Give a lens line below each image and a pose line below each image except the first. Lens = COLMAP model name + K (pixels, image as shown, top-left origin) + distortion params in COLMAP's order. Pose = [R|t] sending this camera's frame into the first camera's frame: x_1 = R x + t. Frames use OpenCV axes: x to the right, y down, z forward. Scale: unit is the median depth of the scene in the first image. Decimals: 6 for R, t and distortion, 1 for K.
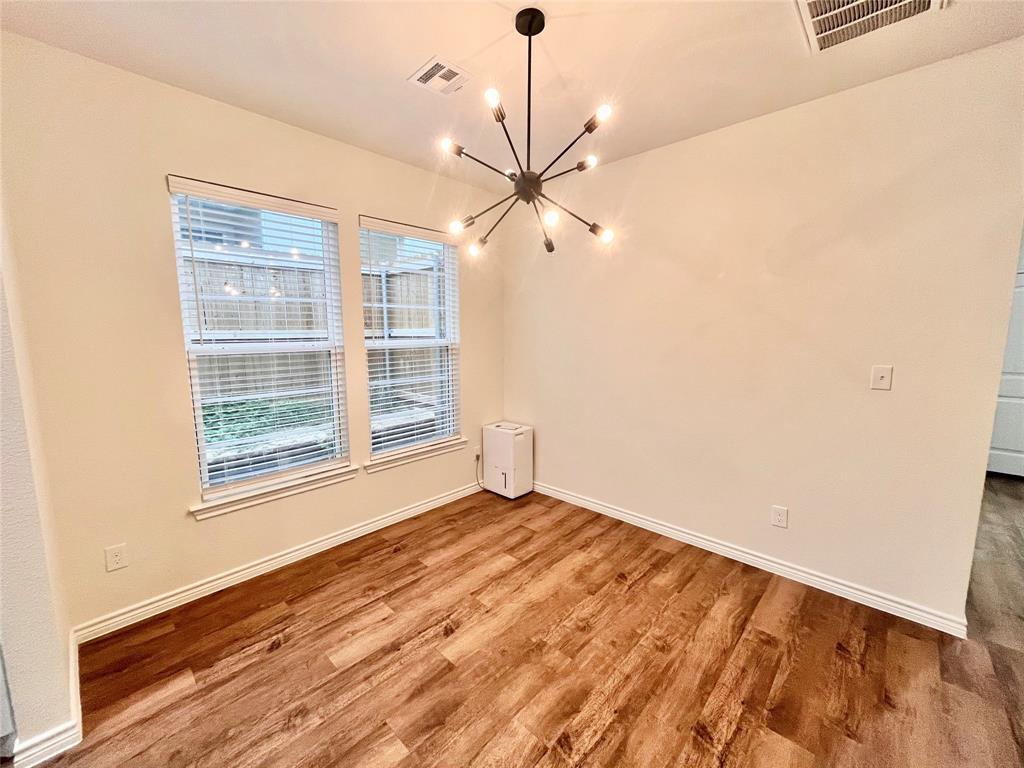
lens RADIAL K [[409.2, 0, 514.7], [0, 409.2, 384.8], [0, 0, 1]] dist [-0.001876, 0.000008]
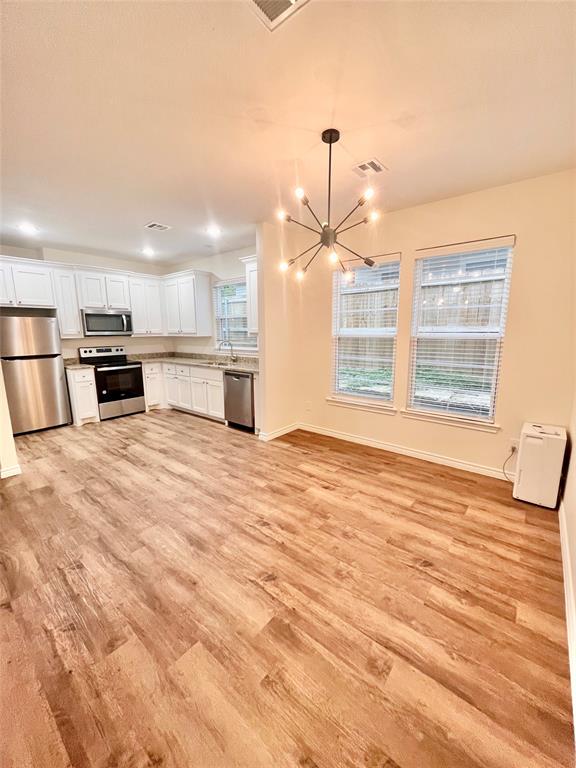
lens RADIAL K [[306.9, 0, 289.7], [0, 306.9, 383.1], [0, 0, 1]] dist [-0.001876, 0.000008]
pose [[0.071483, 0.172433, -0.982424, 1.004379], [-0.132456, 0.977861, 0.161995, -0.061182], [0.988608, 0.118548, 0.092740, 0.582715]]
